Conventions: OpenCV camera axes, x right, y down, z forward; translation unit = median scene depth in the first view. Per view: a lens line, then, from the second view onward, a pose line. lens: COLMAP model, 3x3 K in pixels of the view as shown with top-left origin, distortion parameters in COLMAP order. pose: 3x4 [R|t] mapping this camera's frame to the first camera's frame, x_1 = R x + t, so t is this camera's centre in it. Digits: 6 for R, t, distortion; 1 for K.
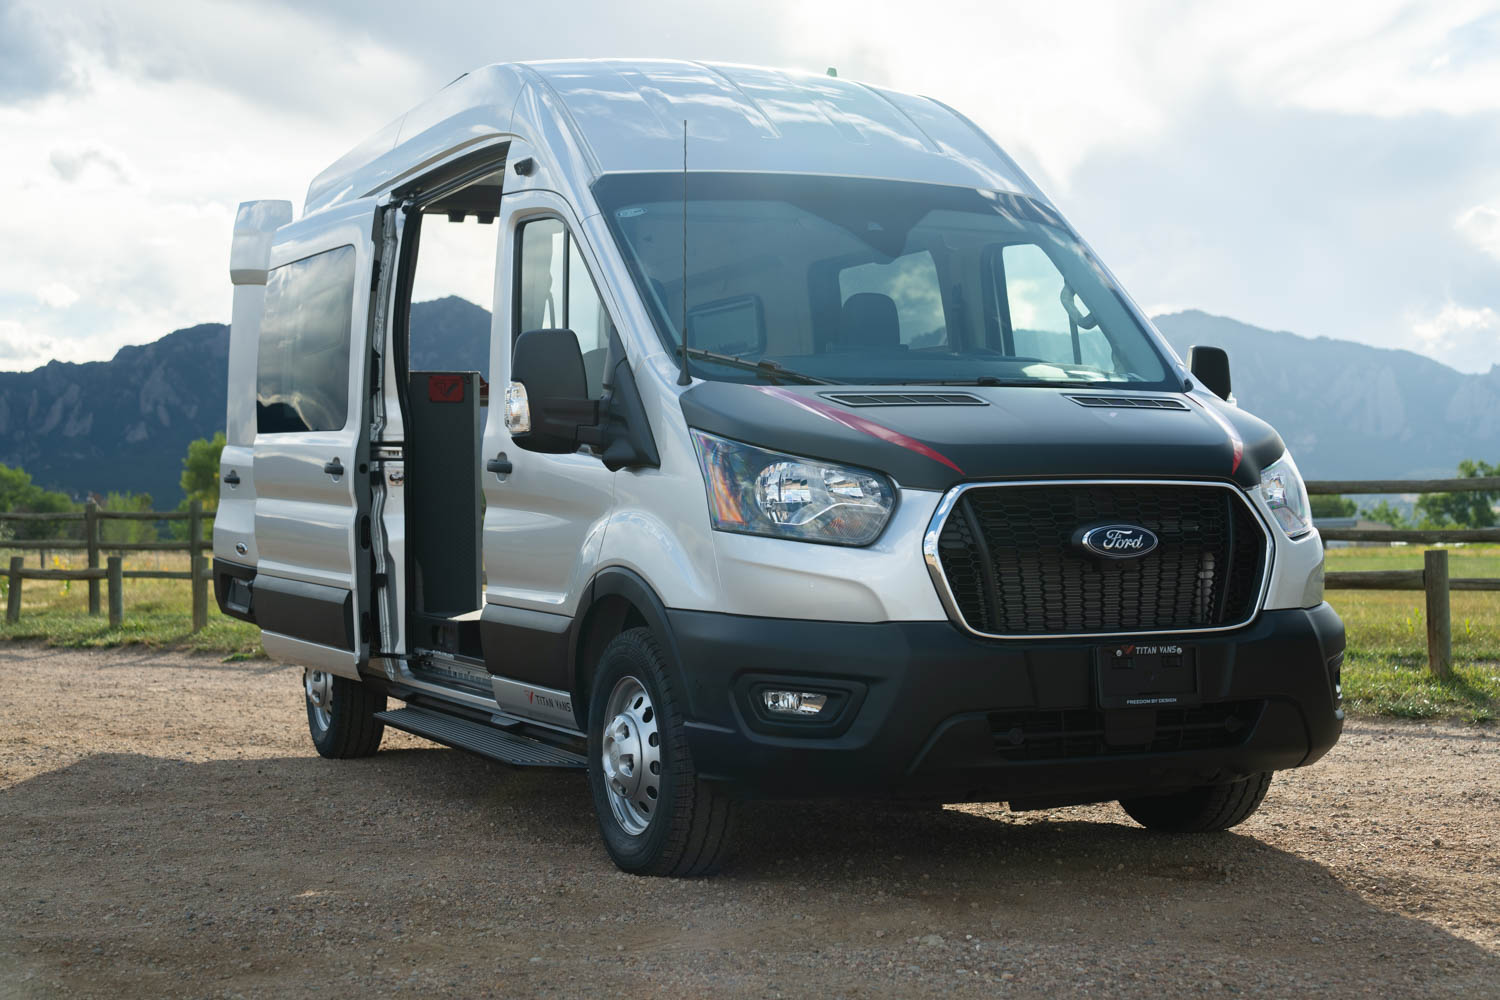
lens RADIAL K [[2099.3, 0, 751.1], [0, 2099.3, 504.8], [0, 0, 1]] dist [-0.098218, 0.000000]
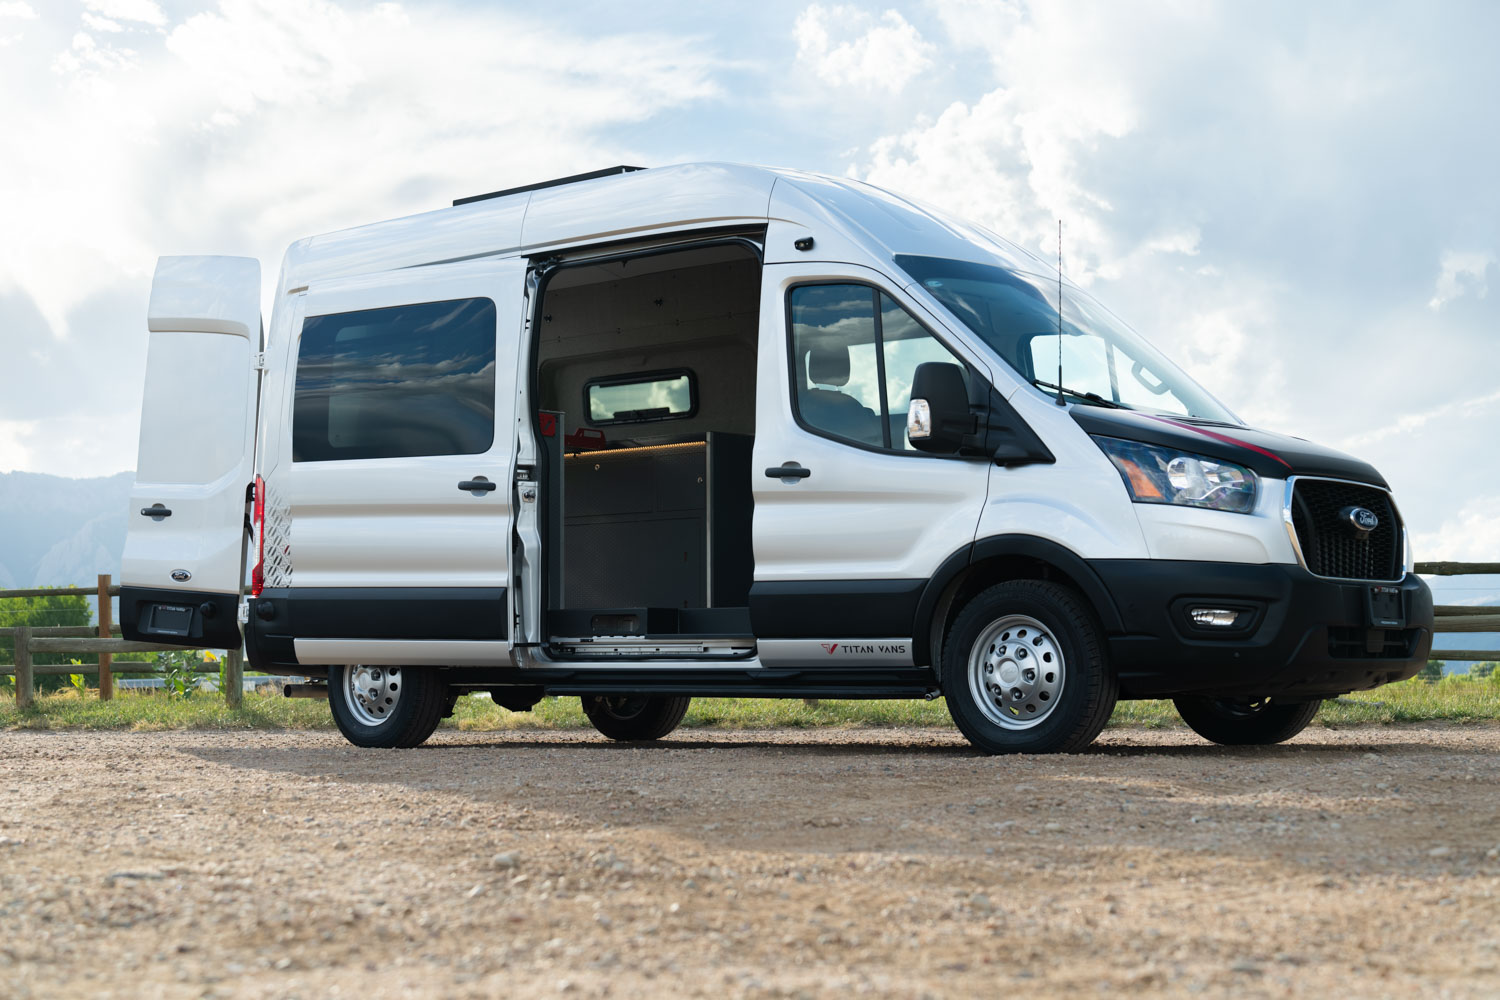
lens RADIAL K [[2099.3, 0, 749.3], [0, 2099.3, 497.9], [0, 0, 1]] dist [-0.098218, 0.000000]
pose [[0.916537, 0.039410, 0.398003, -0.772149], [-0.010854, 0.997218, -0.073749, 0.109033], [-0.399803, 0.063273, 0.914415, -0.194199]]
